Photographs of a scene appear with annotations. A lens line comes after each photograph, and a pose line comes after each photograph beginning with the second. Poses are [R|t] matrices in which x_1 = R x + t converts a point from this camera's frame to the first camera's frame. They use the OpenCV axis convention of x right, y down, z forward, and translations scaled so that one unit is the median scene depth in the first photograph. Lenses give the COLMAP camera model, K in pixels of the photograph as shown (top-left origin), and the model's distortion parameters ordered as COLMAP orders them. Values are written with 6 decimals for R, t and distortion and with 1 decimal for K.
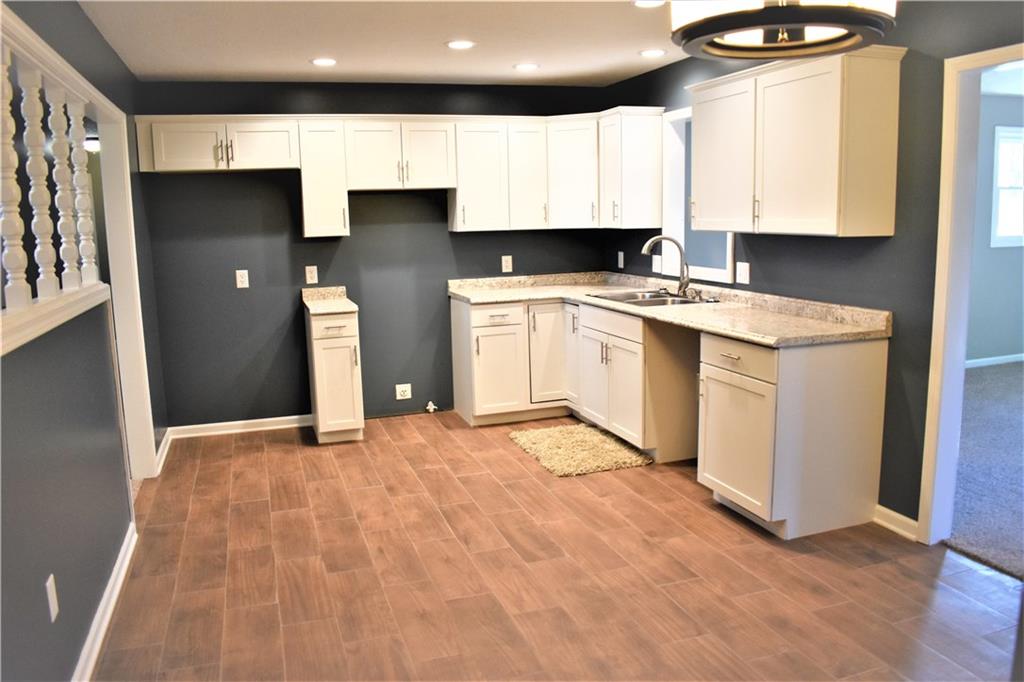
lens RADIAL K [[813.8, 0, 512.0], [0, 813.8, 341.0], [0, 0, 1]] dist [-0.080443, 0.003105]
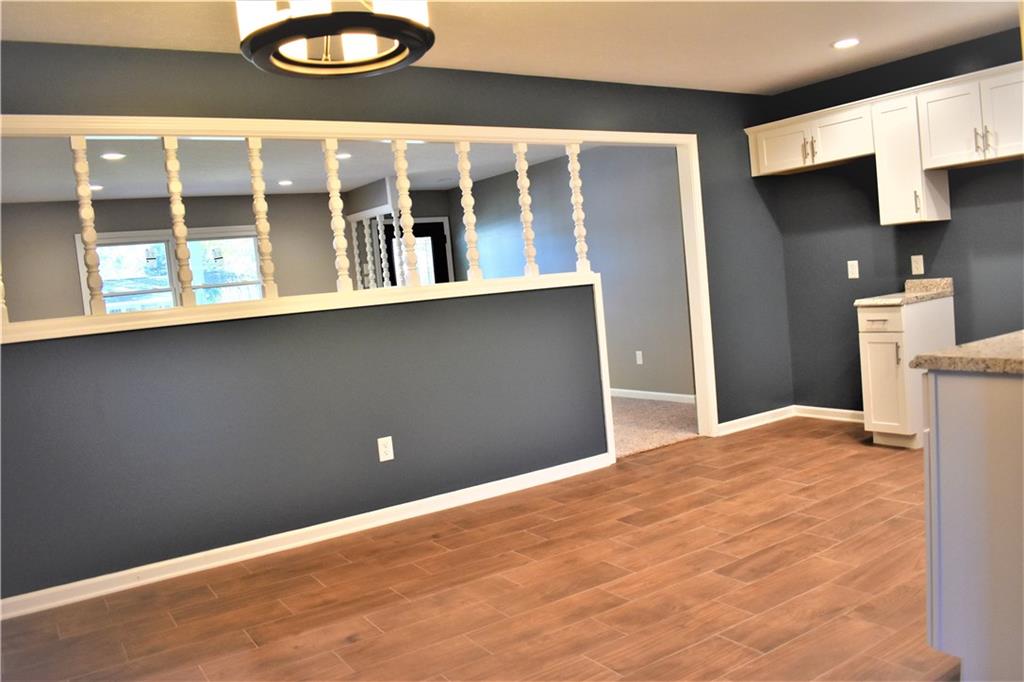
lens RADIAL K [[813.8, 0, 512.0], [0, 813.8, 341.0], [0, 0, 1]] dist [-0.080443, 0.003105]
pose [[0.259473, 0.074125, -0.962902, 0.659894], [-0.065921, 0.996084, 0.058915, -0.023679], [0.963498, 0.048188, 0.263343, 0.413762]]
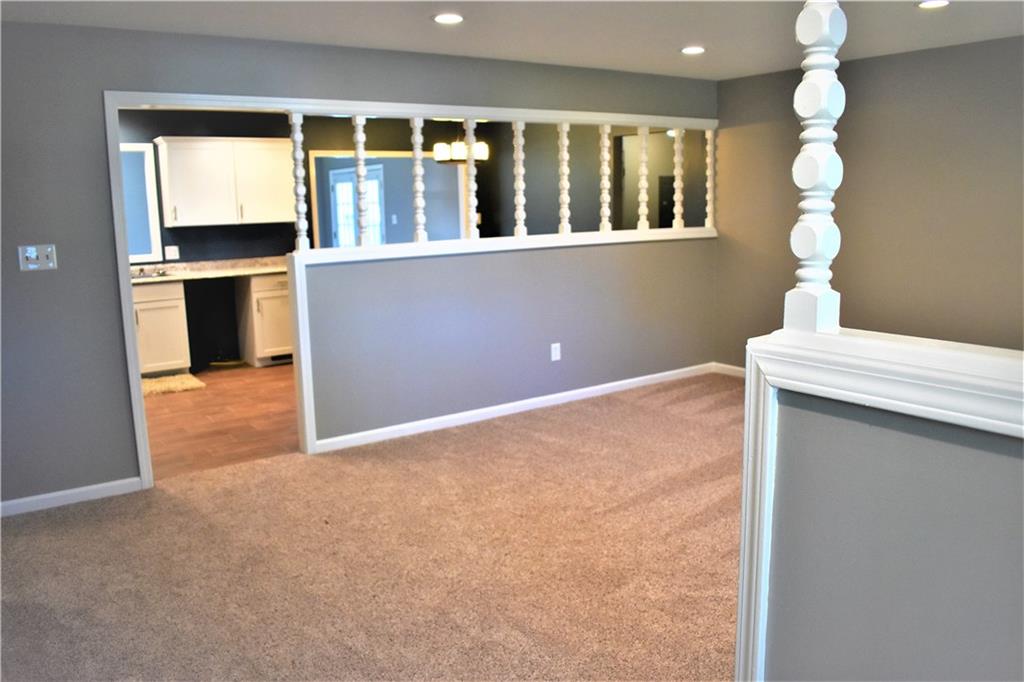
lens RADIAL K [[813.8, 0, 512.0], [0, 813.8, 341.0], [0, 0, 1]] dist [-0.080443, 0.003105]
pose [[-0.290767, -0.127484, 0.948263, -1.555681], [0.174142, 0.967479, 0.183465, -0.094402], [-0.940813, 0.218478, -0.259110, 0.858465]]
